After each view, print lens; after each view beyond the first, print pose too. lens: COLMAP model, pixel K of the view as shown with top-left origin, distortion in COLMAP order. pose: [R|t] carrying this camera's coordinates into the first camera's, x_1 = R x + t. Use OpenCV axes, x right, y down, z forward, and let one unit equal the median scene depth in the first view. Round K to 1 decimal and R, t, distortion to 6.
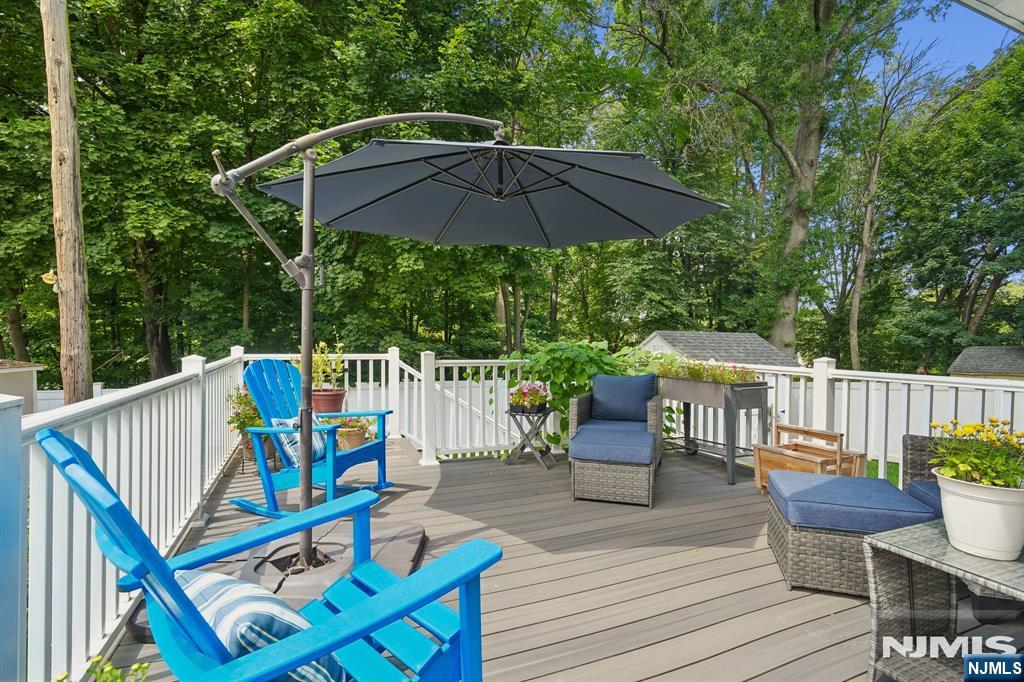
lens RADIAL K [[479.1, 0, 516.9], [0, 479.1, 337.0], [0, 0, 1]] dist [-0.007721, -0.000263]
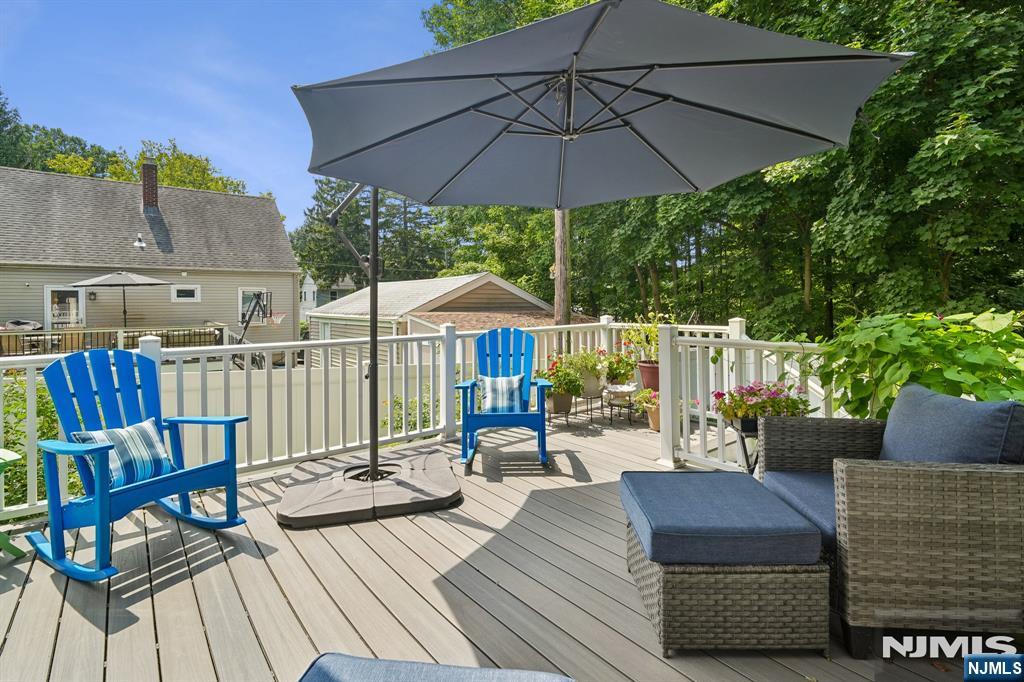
lens RADIAL K [[485.3, 0, 511.4], [0, 485.3, 304.7], [0, 0, 1]] dist [-0.019027, -0.000112]
pose [[0.273491, -0.014970, -0.961758, 0.633976], [0.013763, 0.999837, -0.011649, 0.007104], [0.961776, -0.010050, 0.273652, 0.653171]]
